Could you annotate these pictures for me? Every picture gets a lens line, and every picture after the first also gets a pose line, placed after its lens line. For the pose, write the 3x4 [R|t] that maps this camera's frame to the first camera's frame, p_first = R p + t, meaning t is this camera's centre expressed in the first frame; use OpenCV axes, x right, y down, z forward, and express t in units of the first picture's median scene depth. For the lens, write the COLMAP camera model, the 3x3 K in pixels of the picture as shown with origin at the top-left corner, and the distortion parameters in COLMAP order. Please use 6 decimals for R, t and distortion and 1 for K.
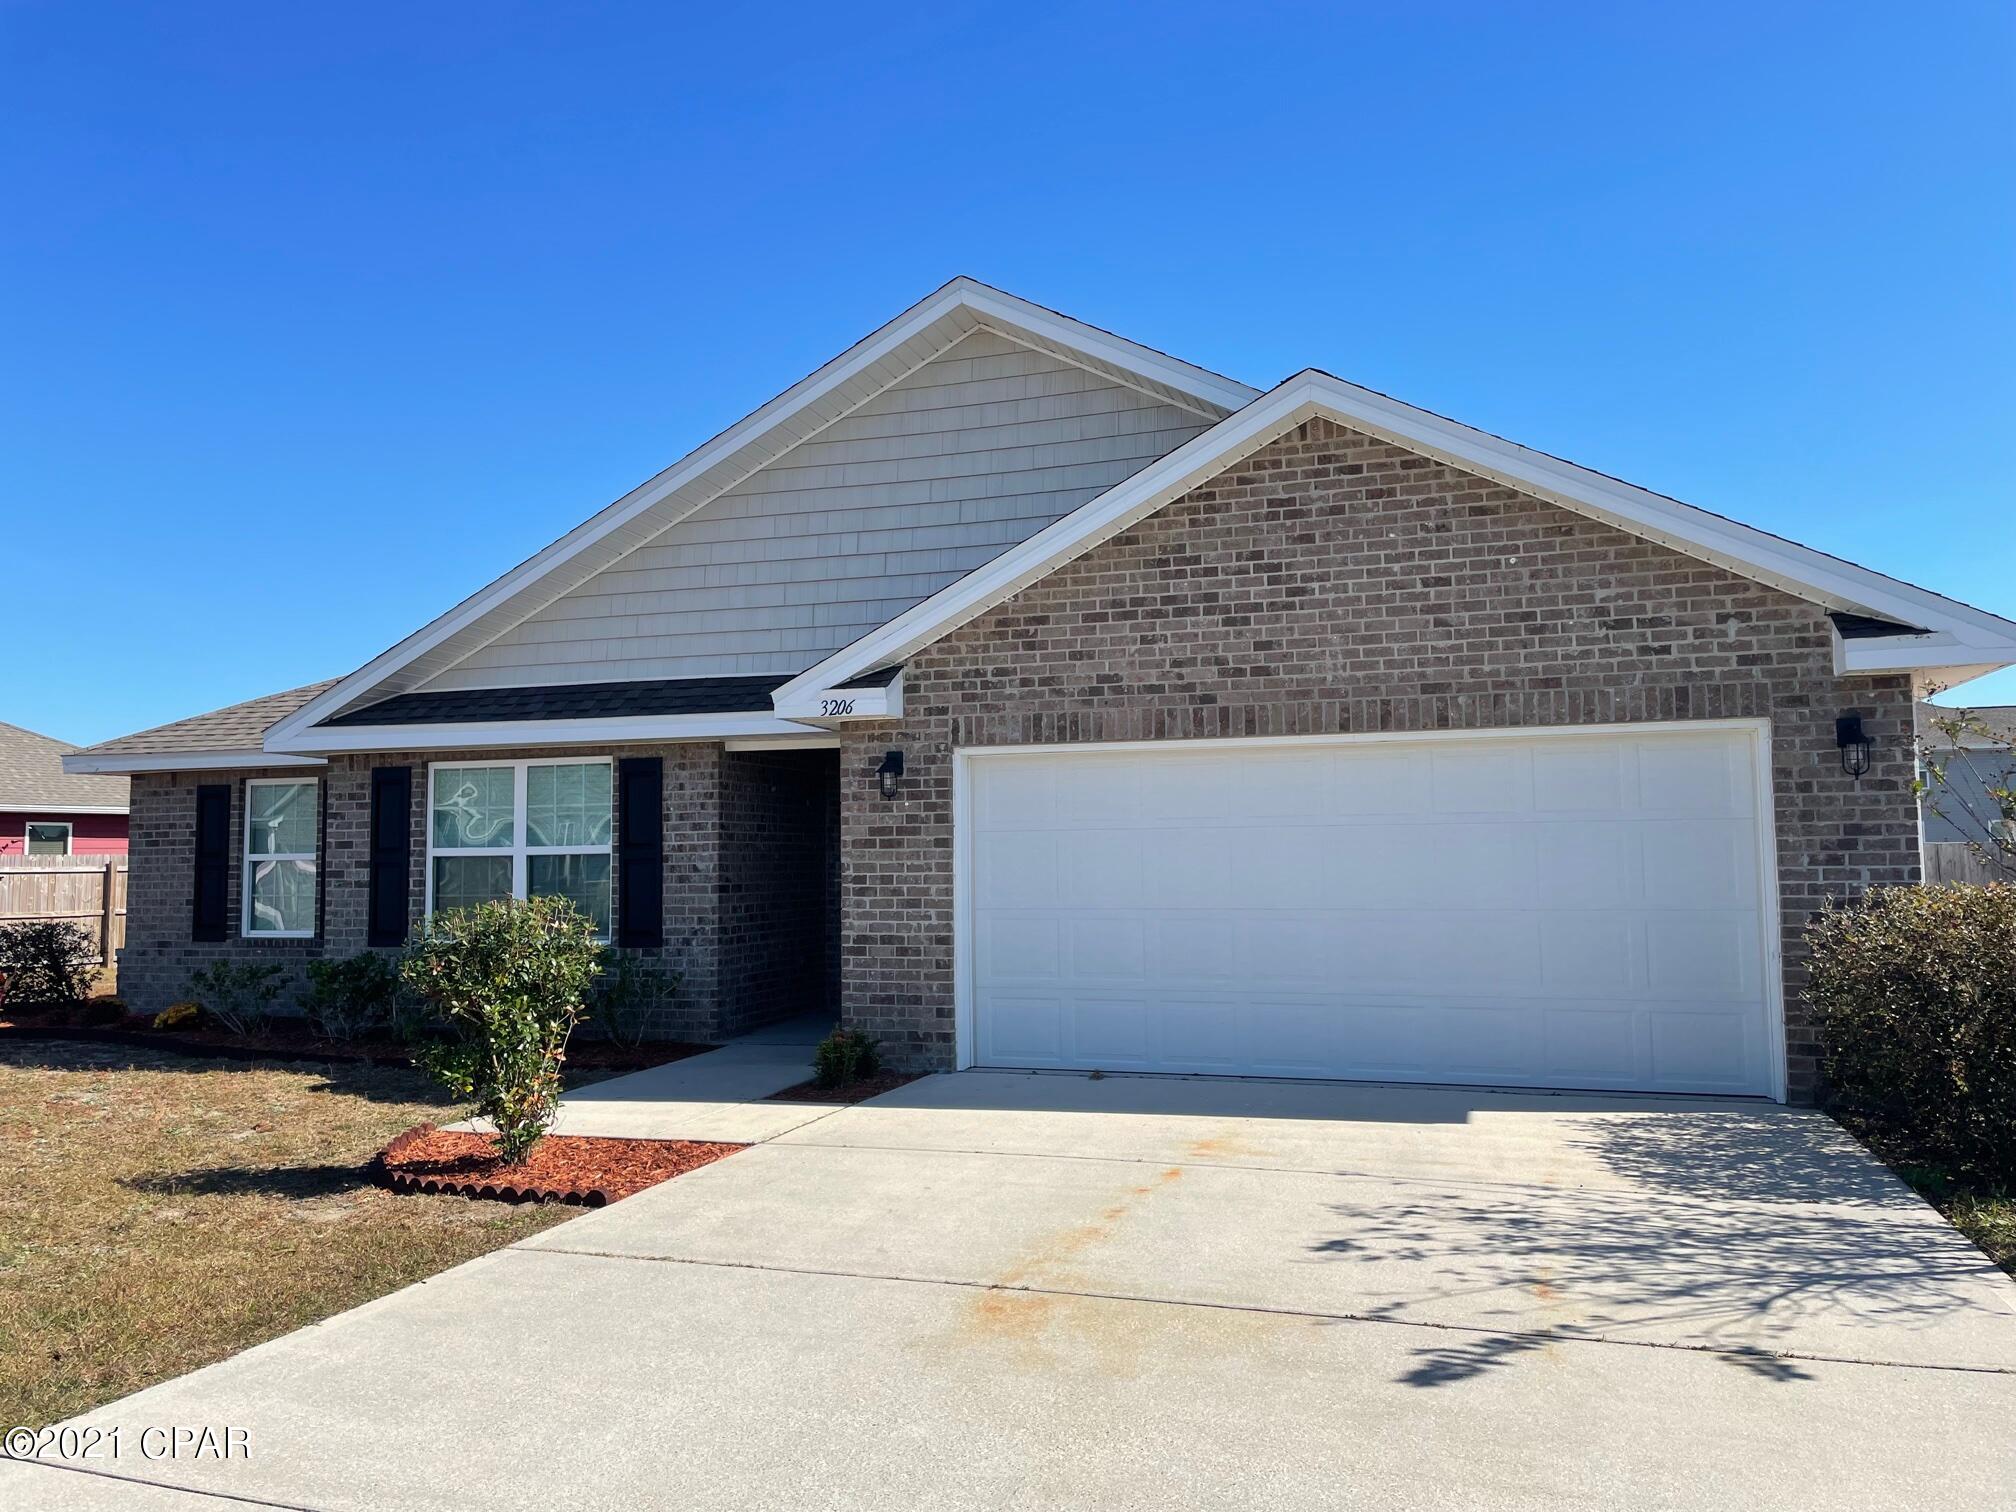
lens RADIAL K [[1524.0, 0, 997.1], [0, 1524.0, 744.8], [0, 0, 1]] dist [0.099850, -0.133667]
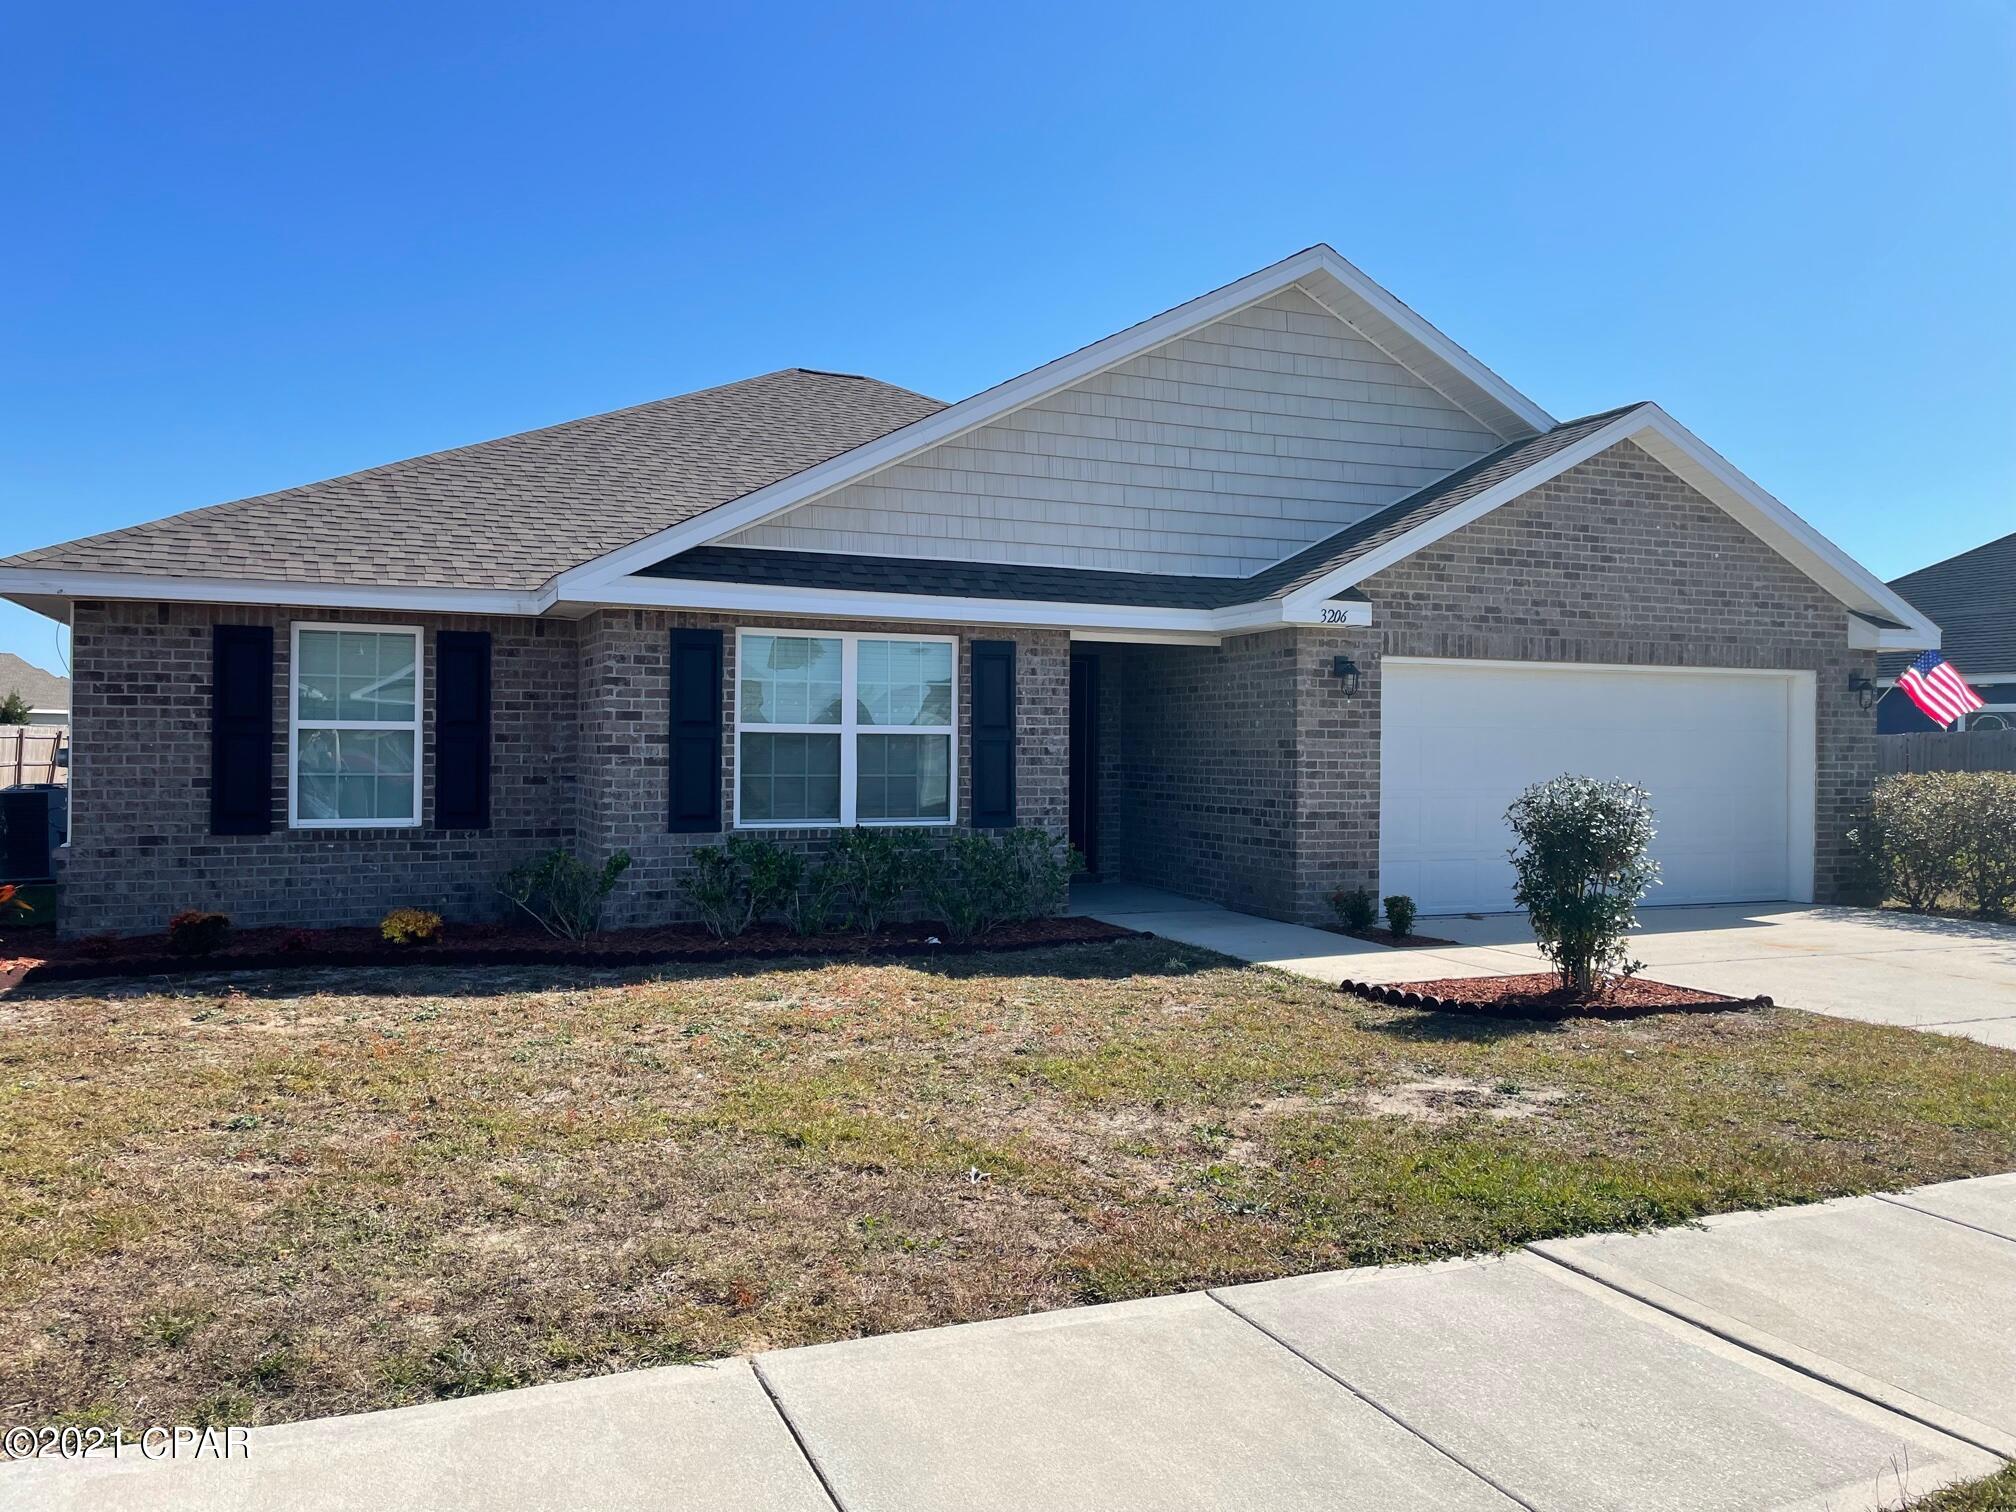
lens RADIAL K [[1524.0, 0, 997.1], [0, 1524.0, 744.8], [0, 0, 1]] dist [0.099850, -0.133667]
pose [[0.746332, 0.017790, 0.665336, -1.050971], [-0.066589, 0.996623, 0.048047, 0.033482], [-0.662234, -0.080163, 0.744996, 0.293522]]
